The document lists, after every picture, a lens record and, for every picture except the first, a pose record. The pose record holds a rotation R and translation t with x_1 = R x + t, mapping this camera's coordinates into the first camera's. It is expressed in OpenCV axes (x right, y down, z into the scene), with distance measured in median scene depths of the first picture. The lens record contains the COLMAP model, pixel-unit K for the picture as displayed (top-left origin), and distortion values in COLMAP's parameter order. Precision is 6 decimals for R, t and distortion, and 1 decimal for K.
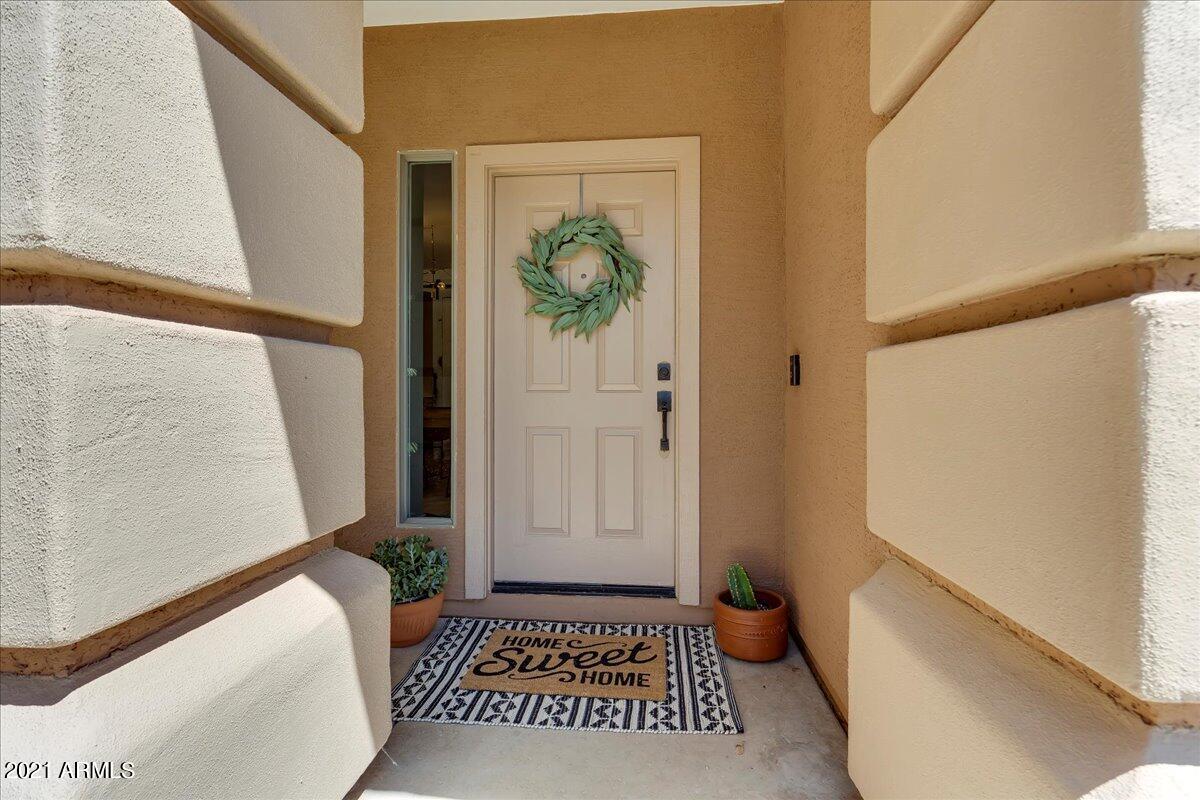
lens RADIAL K [[559.0, 0, 601.0], [0, 559.0, 397.6], [0, 0, 1]] dist [-0.001937, 0.000355]
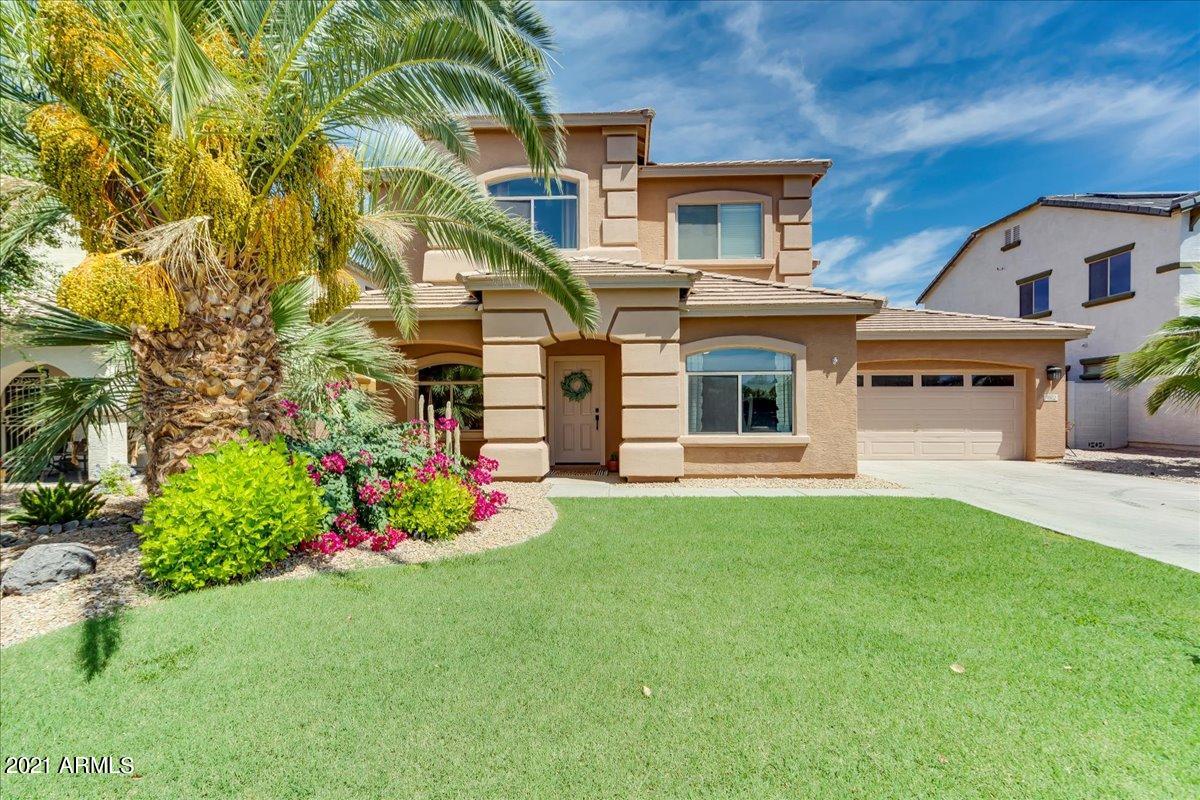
lens RADIAL K [[559.0, 0, 605.2], [0, 559.0, 407.8], [0, 0, 1]] dist [-0.001937, 0.000355]
pose [[0.998878, 0.000462, 0.047359, -0.021266], [-0.000457, 1.000000, -0.000097, -0.063203], [-0.047359, 0.000076, 0.998878, -3.094039]]
